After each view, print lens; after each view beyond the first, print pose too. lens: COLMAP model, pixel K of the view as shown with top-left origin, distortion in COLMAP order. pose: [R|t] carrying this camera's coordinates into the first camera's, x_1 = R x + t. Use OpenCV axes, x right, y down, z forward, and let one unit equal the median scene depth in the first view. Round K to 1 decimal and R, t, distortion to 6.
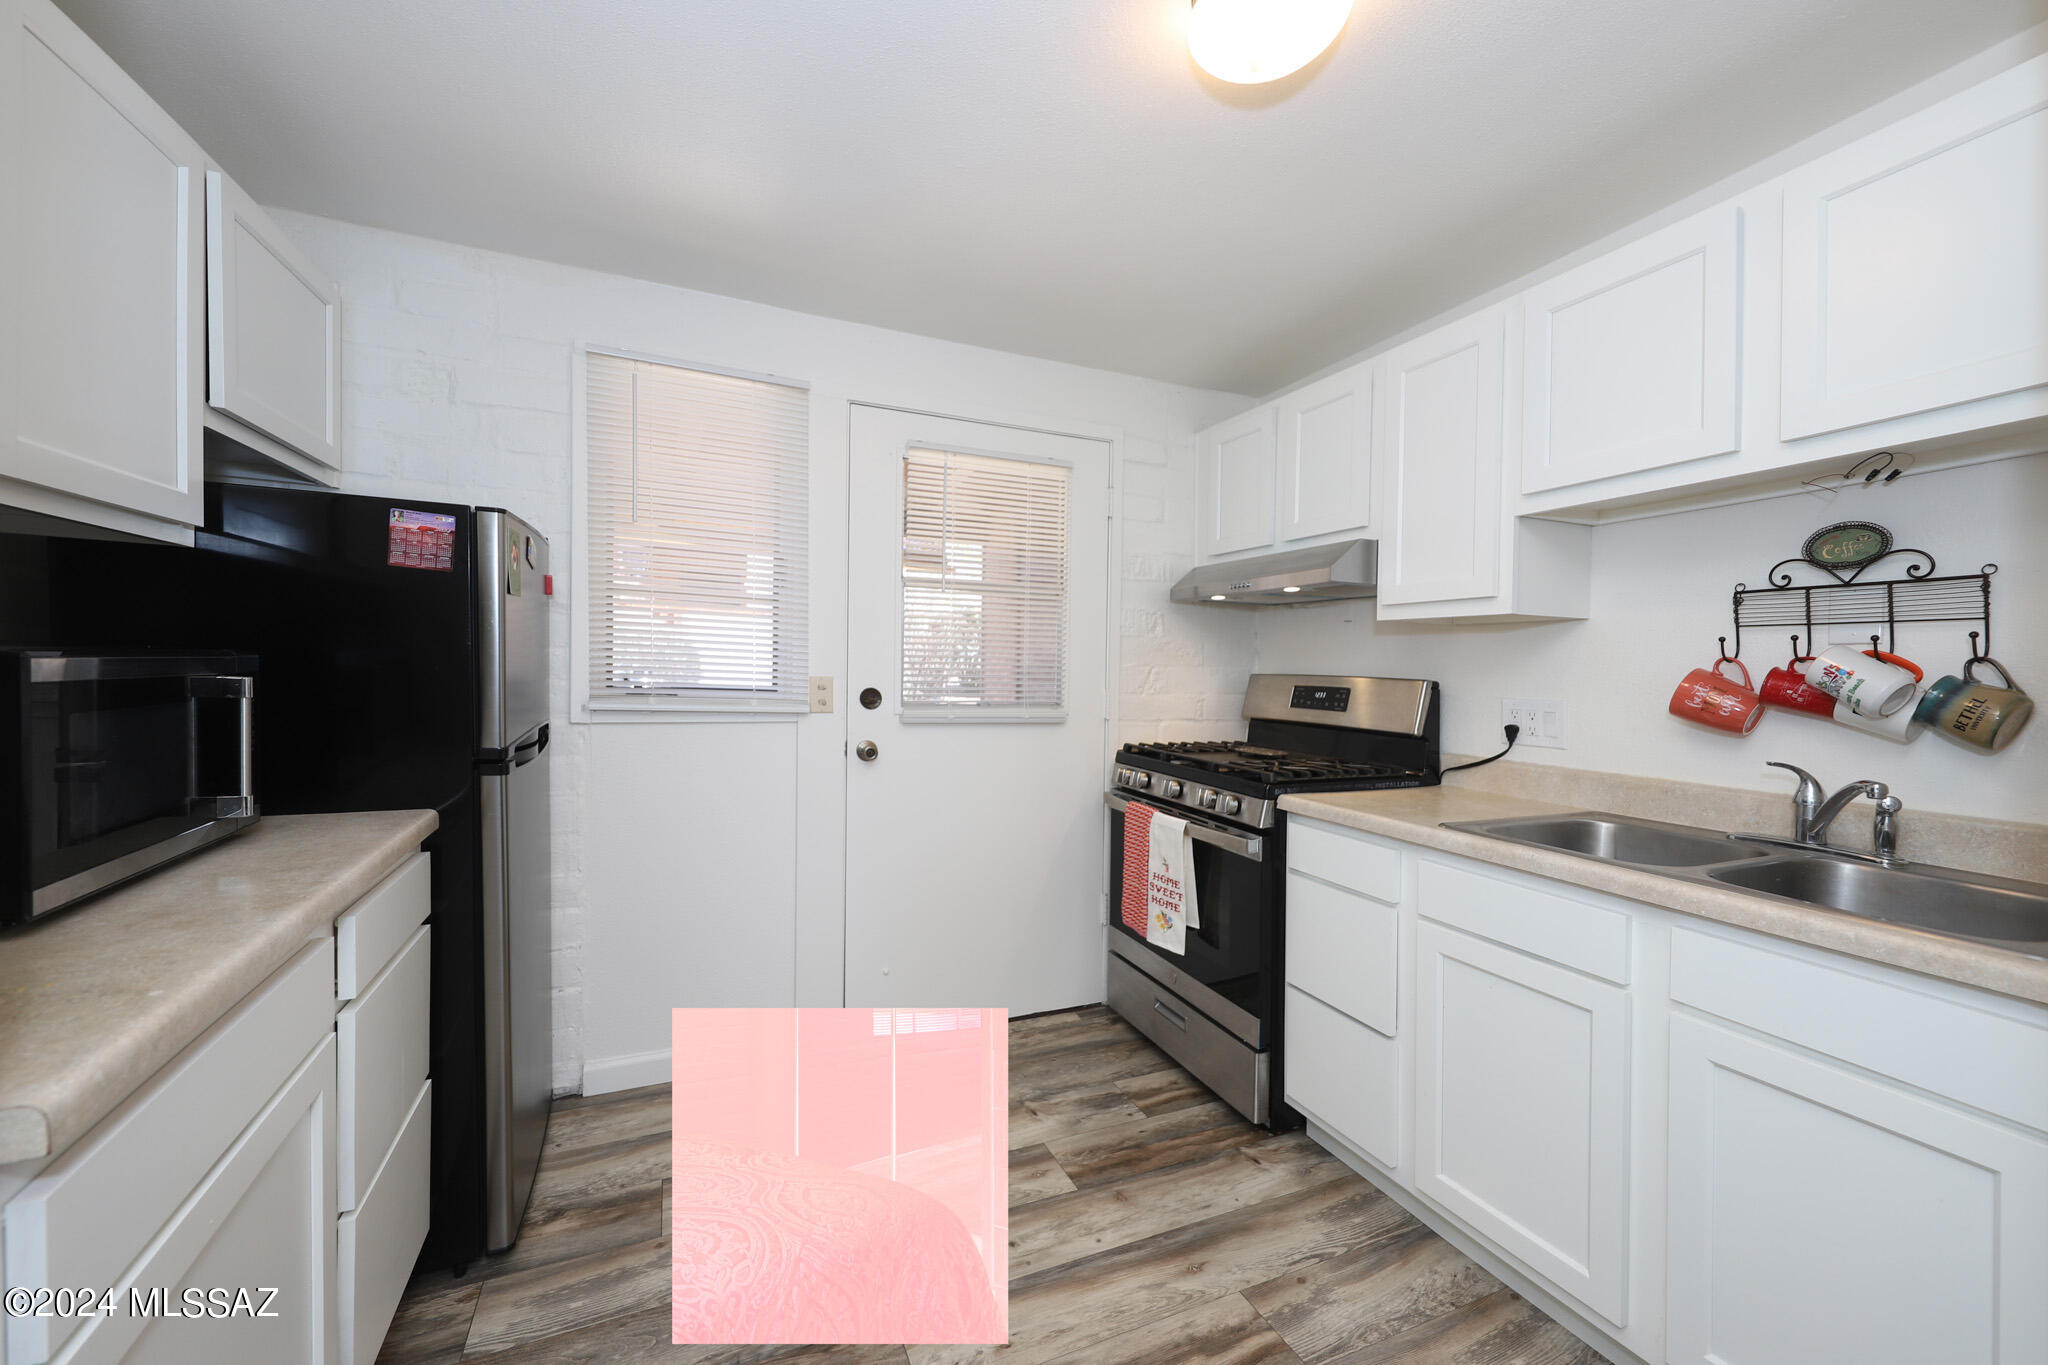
lens RADIAL K [[785.2, 0, 1031.0], [0, 785.2, 677.7], [0, 0, 1]] dist [0.013422, -0.001229]
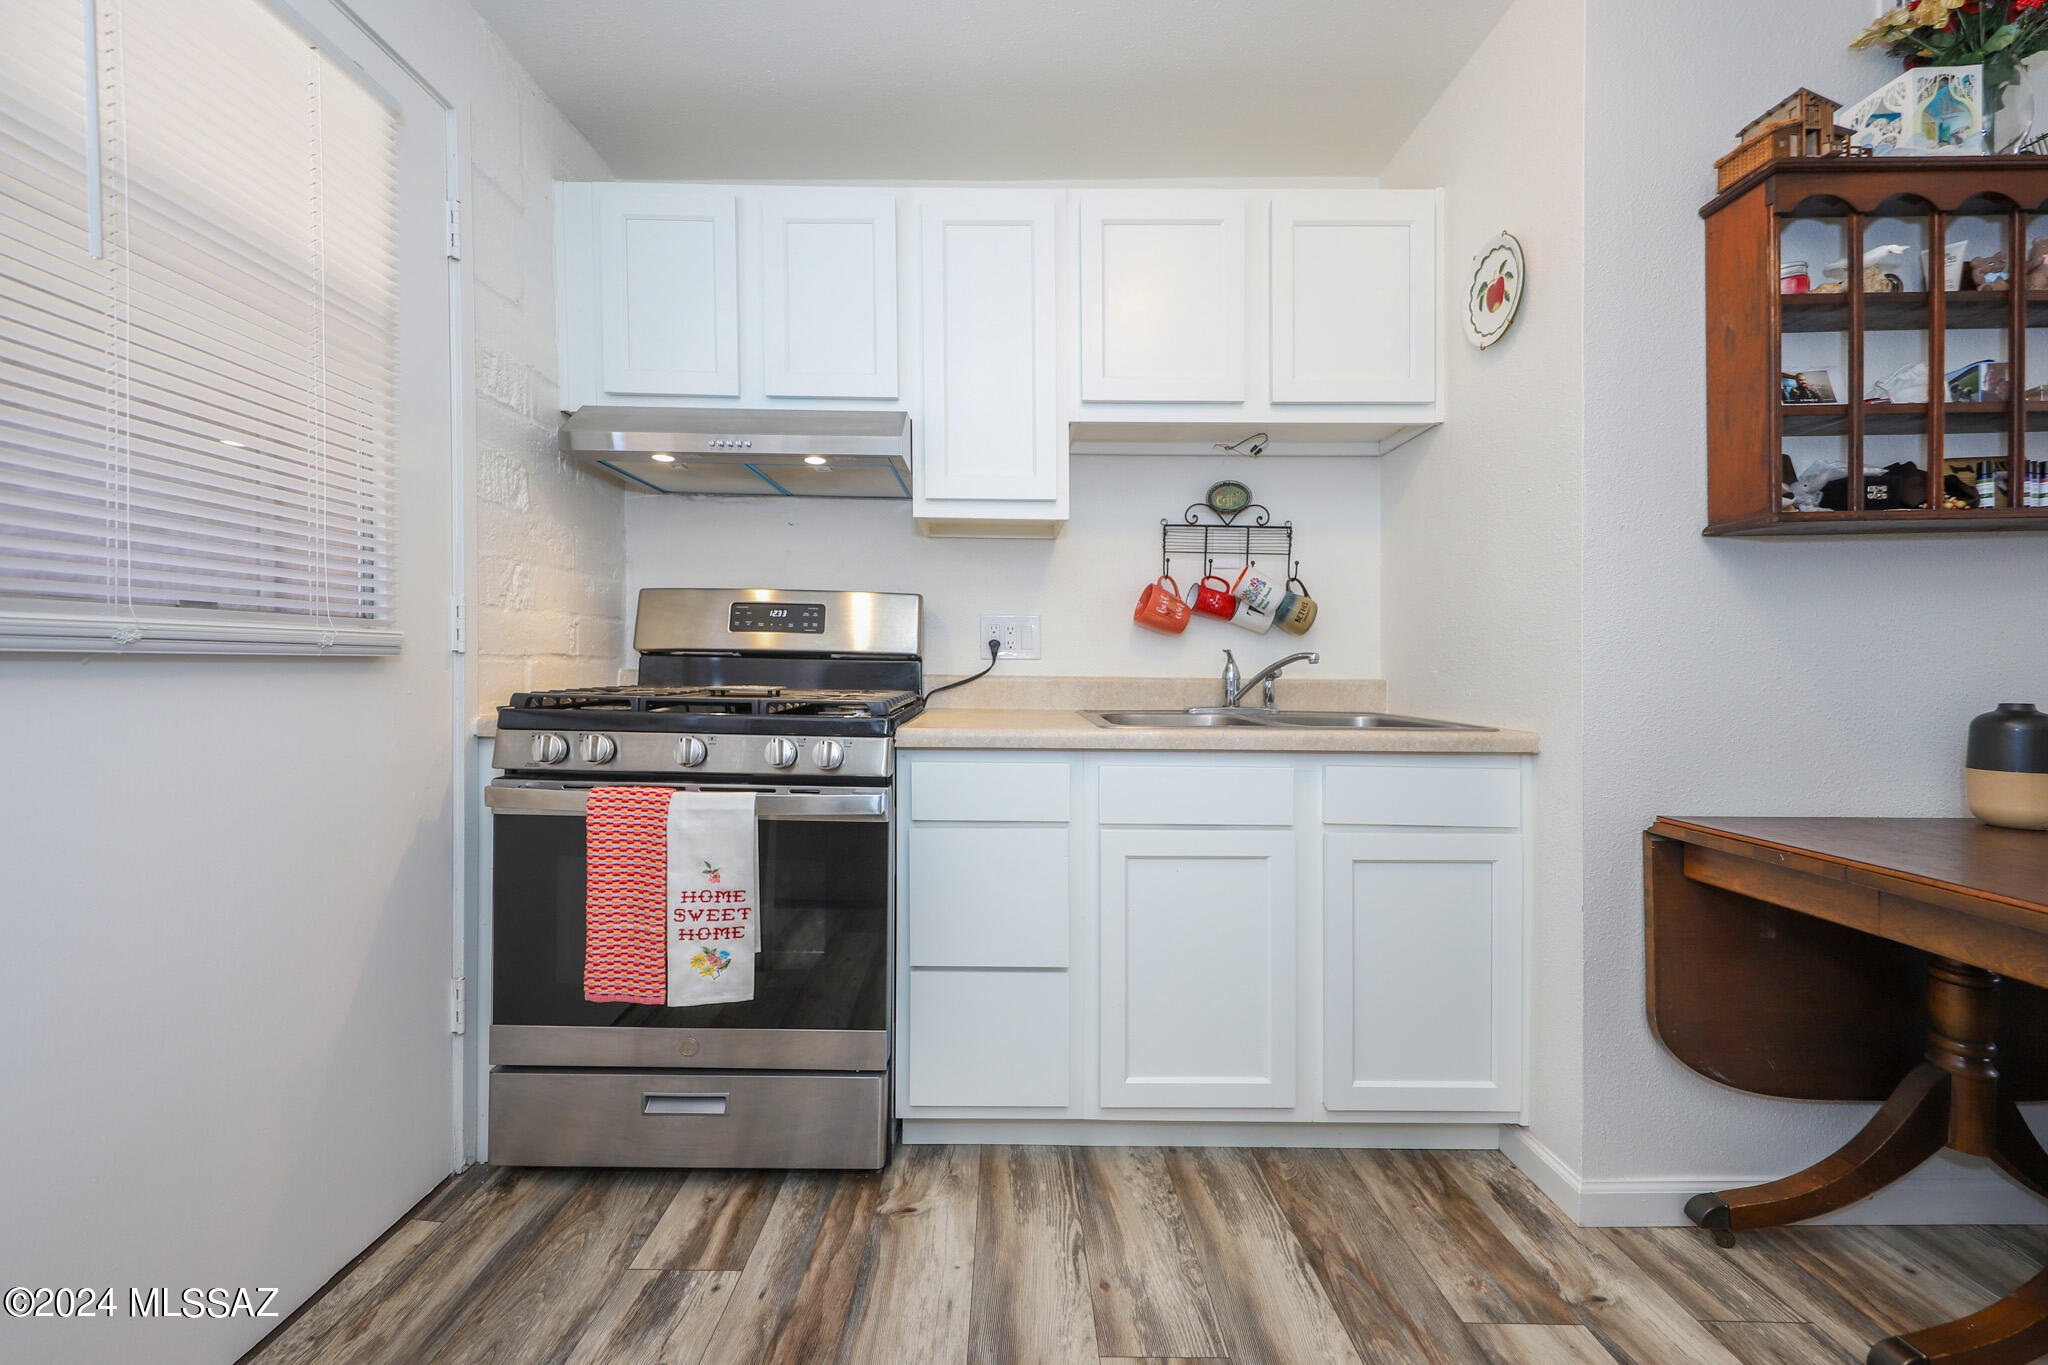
lens RADIAL K [[785.2, 0, 1016.5], [0, 785.2, 699.9], [0, 0, 1]] dist [0.013422, -0.001229]
pose [[0.414125, -0.065415, 0.907866, -0.291438], [0.008360, 0.997645, 0.068070, 0.065597], [-0.910182, -0.020600, 0.413697, 0.537842]]
